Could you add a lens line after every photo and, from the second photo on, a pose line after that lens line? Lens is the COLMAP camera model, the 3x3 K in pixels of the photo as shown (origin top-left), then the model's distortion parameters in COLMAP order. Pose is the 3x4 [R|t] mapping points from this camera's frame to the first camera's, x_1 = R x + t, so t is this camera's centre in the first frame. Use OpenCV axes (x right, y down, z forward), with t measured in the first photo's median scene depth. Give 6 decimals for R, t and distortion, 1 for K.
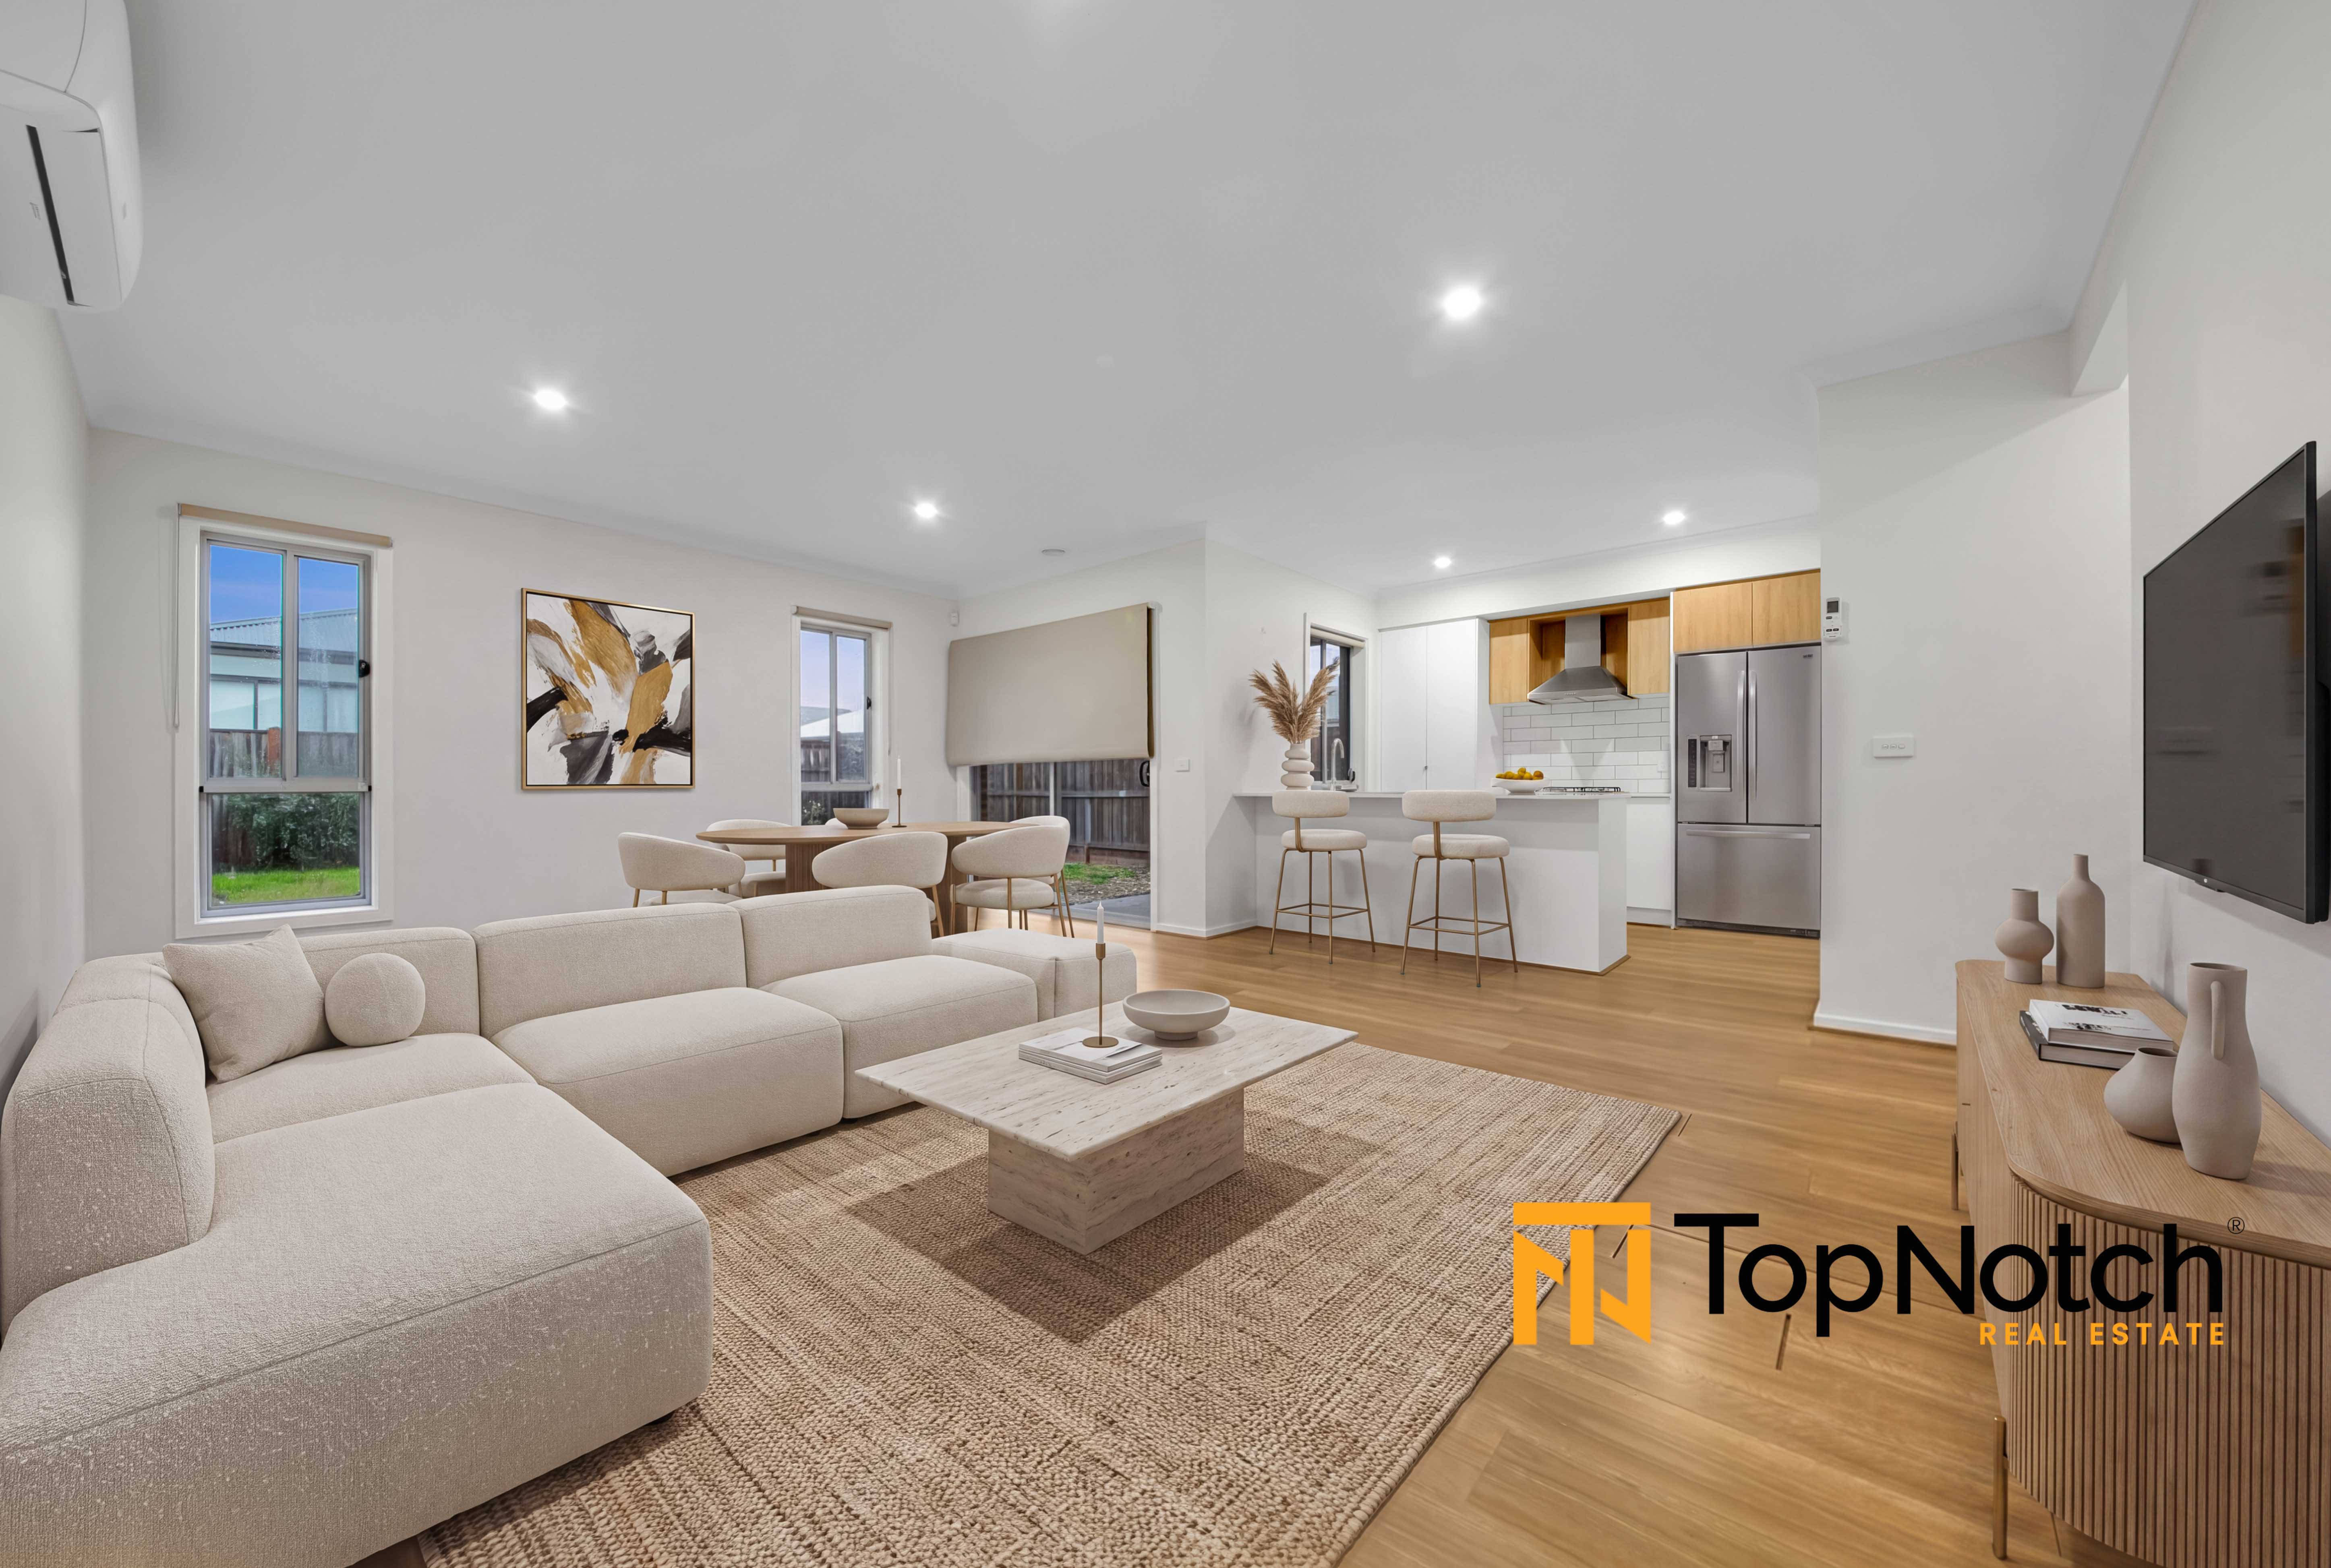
lens RADIAL K [[832.2, 0, 1165.5], [0, 832.2, 784.0], [0, 0, 1]] dist [0.000330, 0.000015]
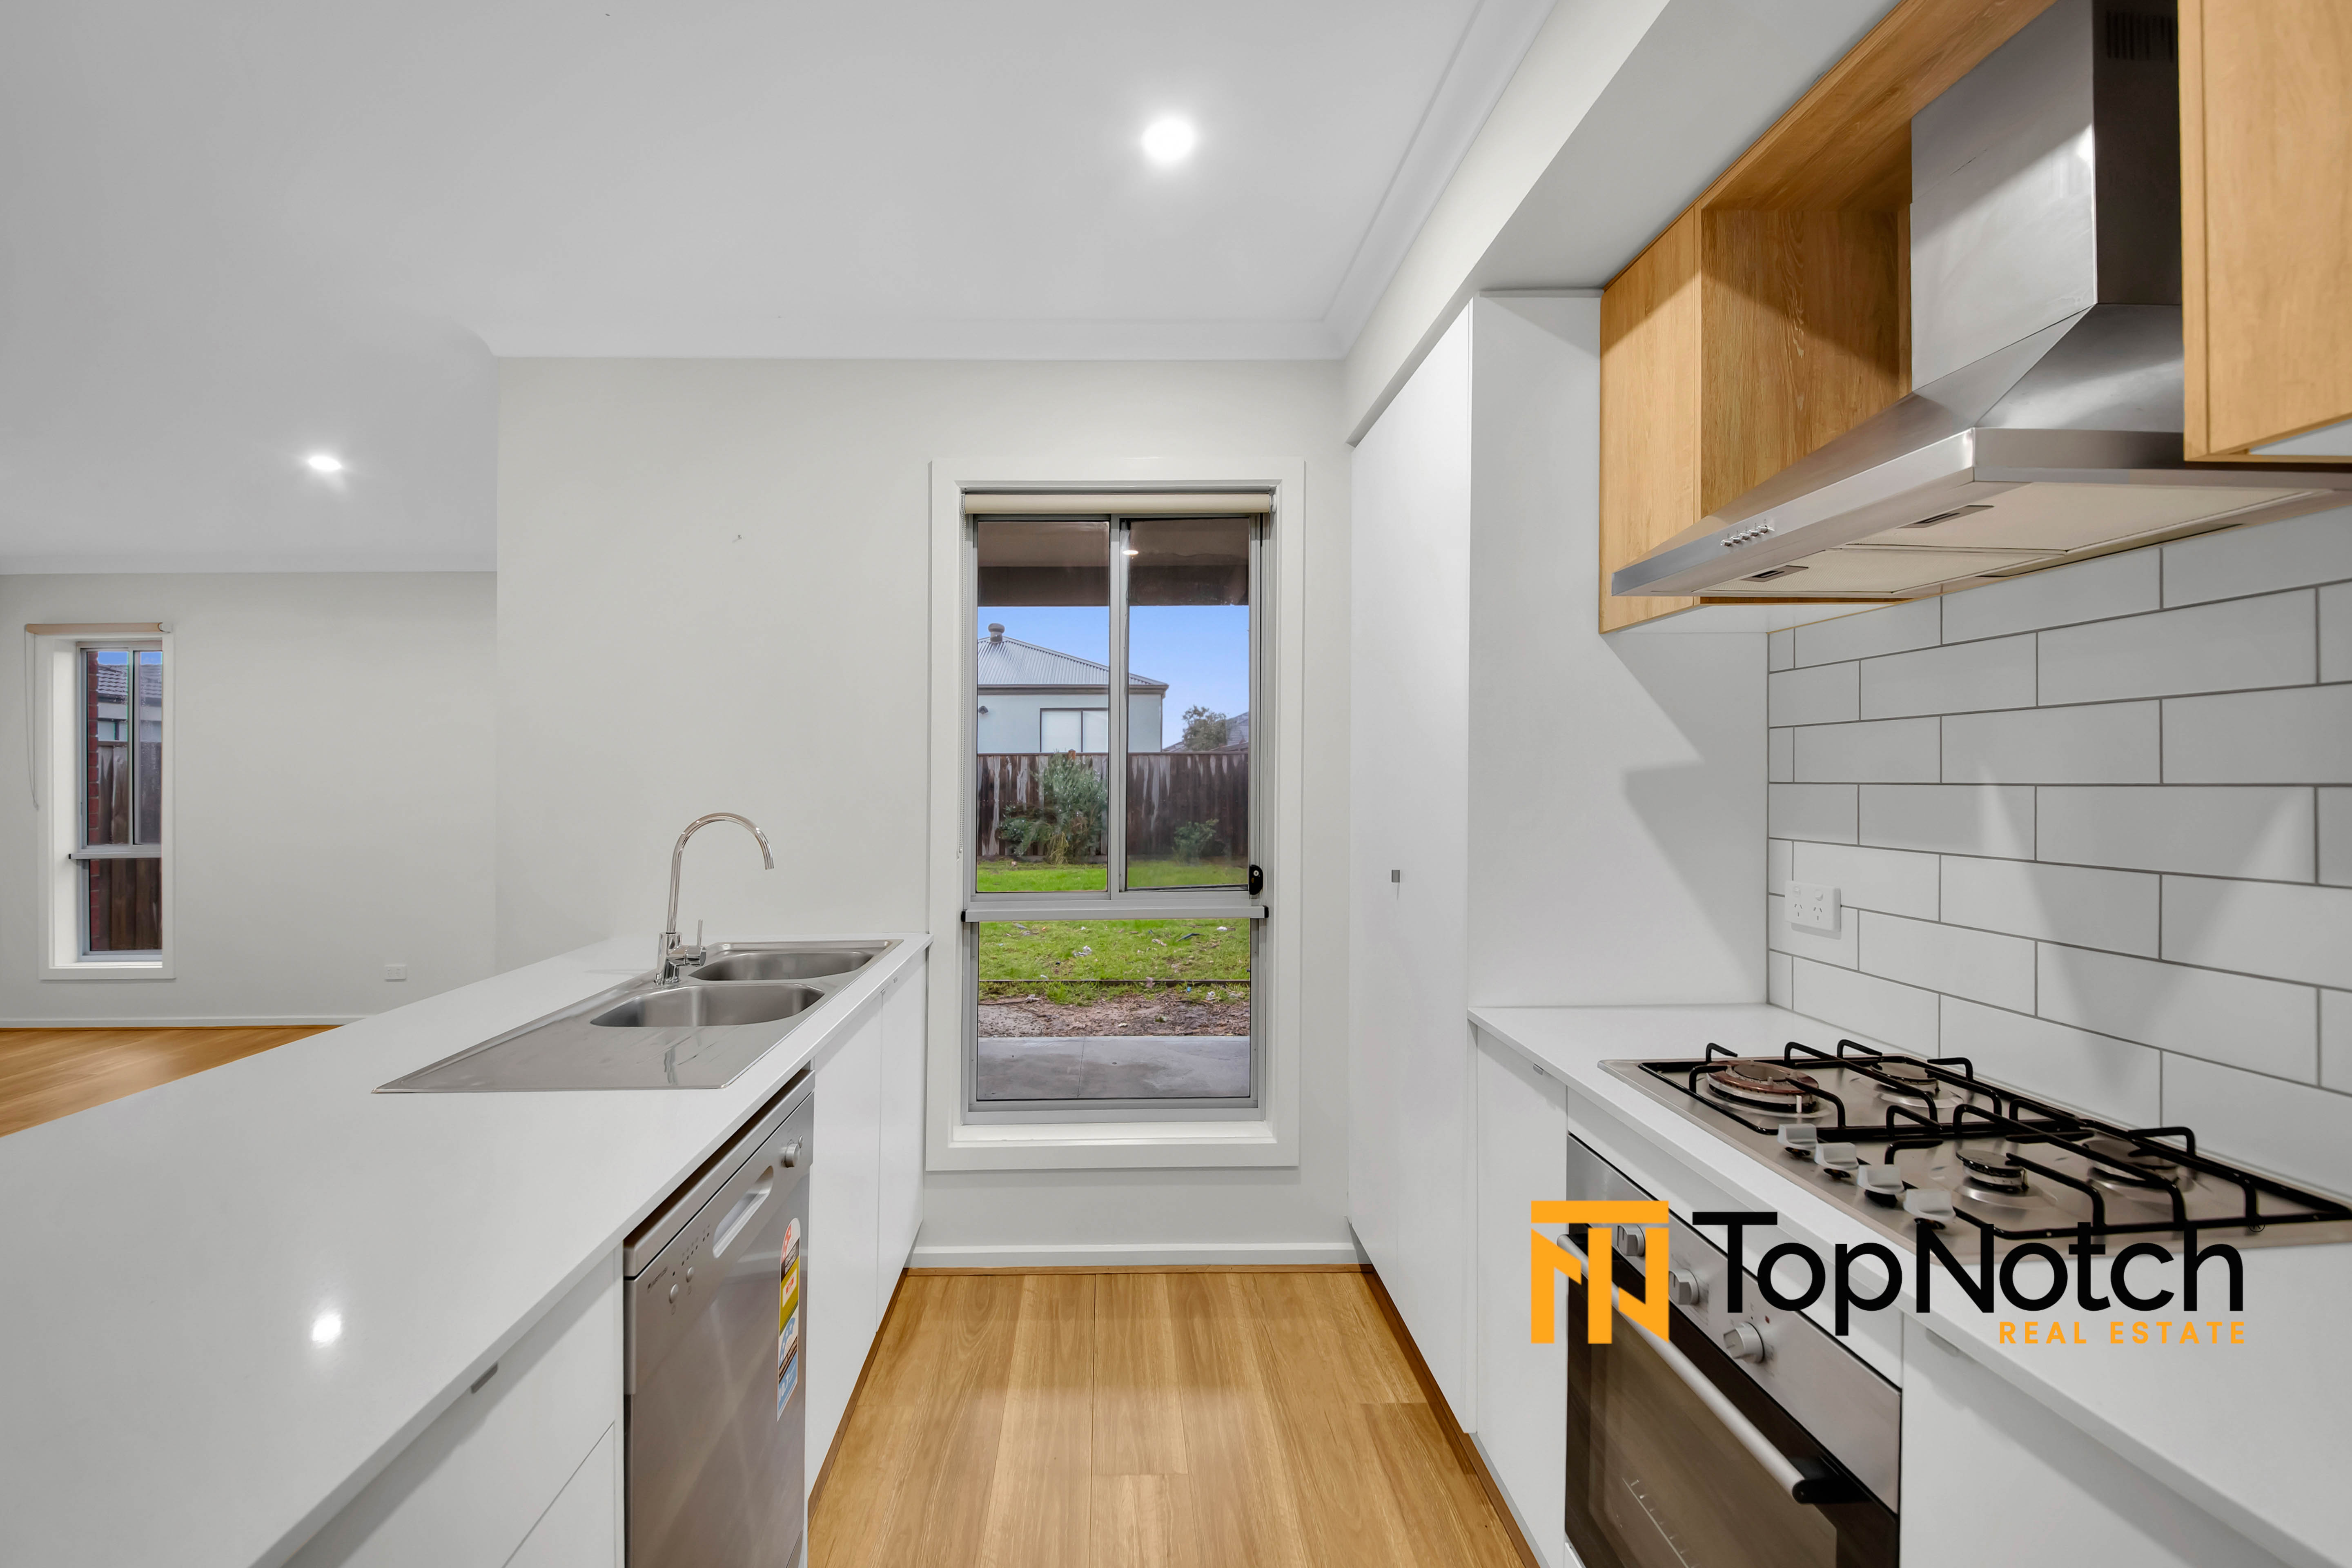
lens RADIAL K [[937.6, 0, 1114.2], [0, 937.6, 778.9], [0, 0, 1]] dist [-0.013719, -0.000086]
pose [[0.627456, 0.001187, -0.778651, 0.541163], [-0.010476, 0.999921, -0.006918, -0.053685], [0.778581, 0.012498, 0.627419, 0.767290]]
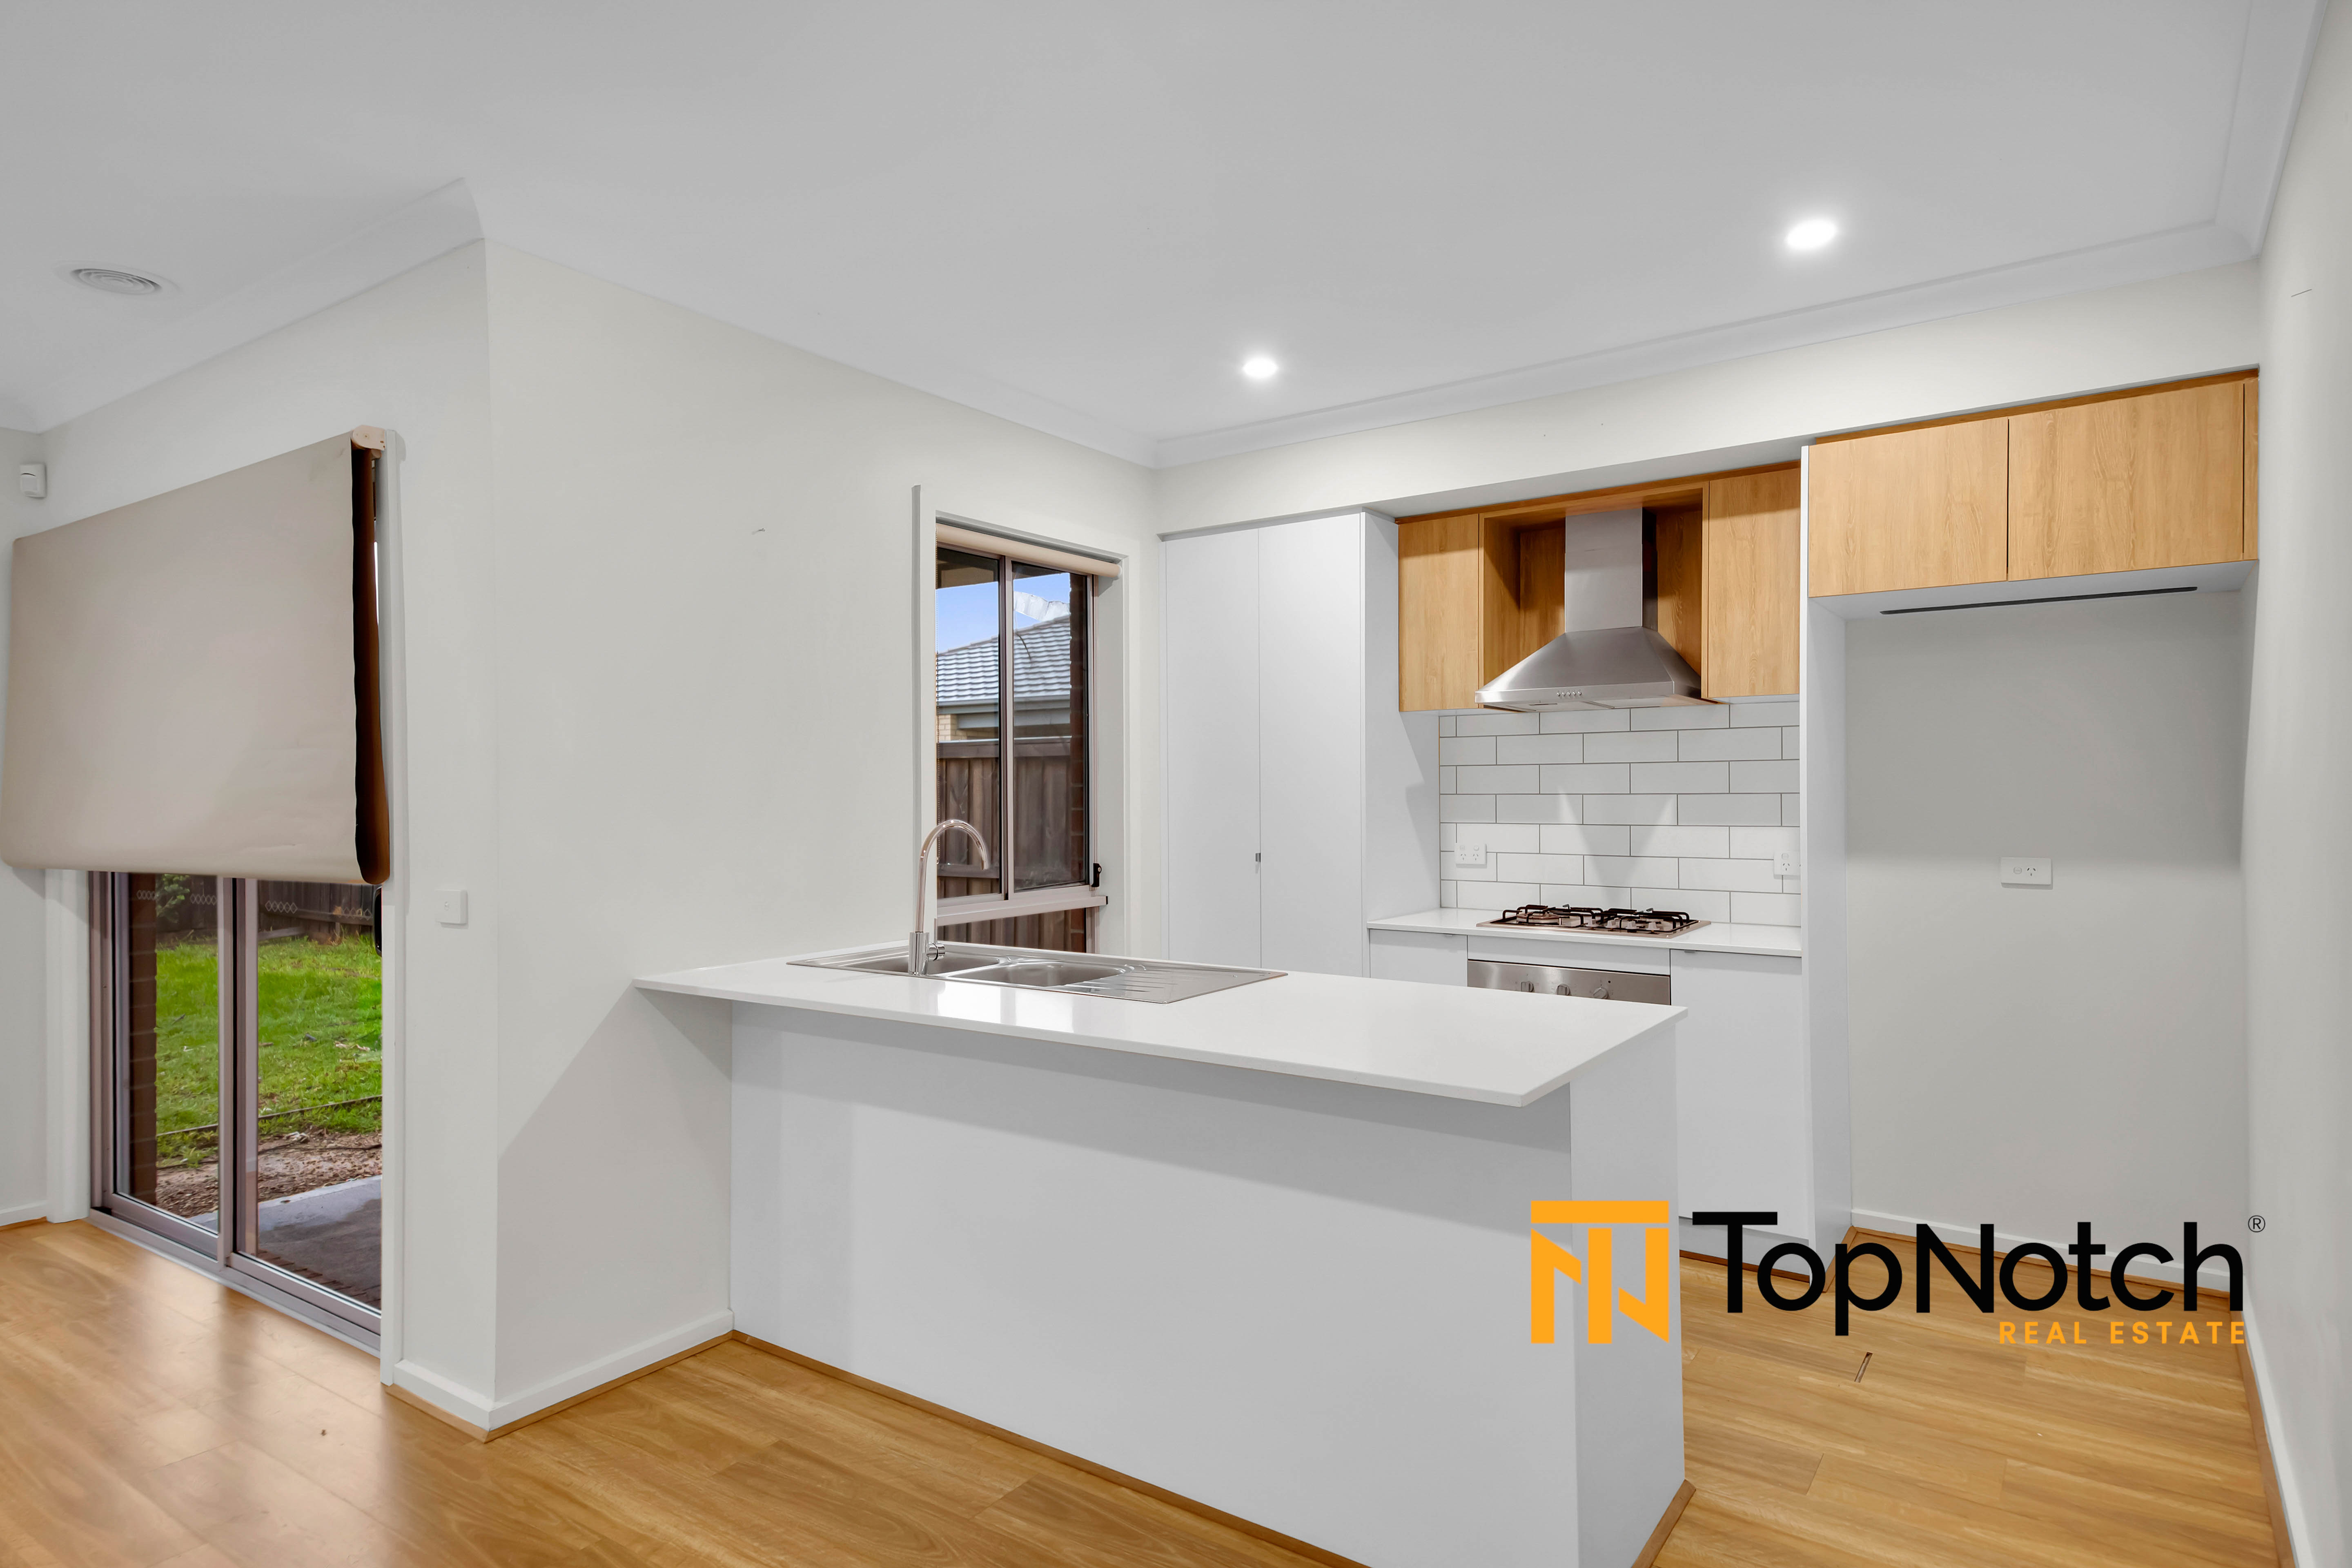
lens RADIAL K [[1281.7, 0, 1176.0], [0, 1281.7, 784.0], [0, 0, 1]] dist [0.065423, -0.045276]
pose [[0.995616, -0.001482, 0.093524, 0.222510], [0.002165, 0.999972, -0.007206, -0.056877], [-0.093511, 0.007376, 0.995591, 0.364071]]
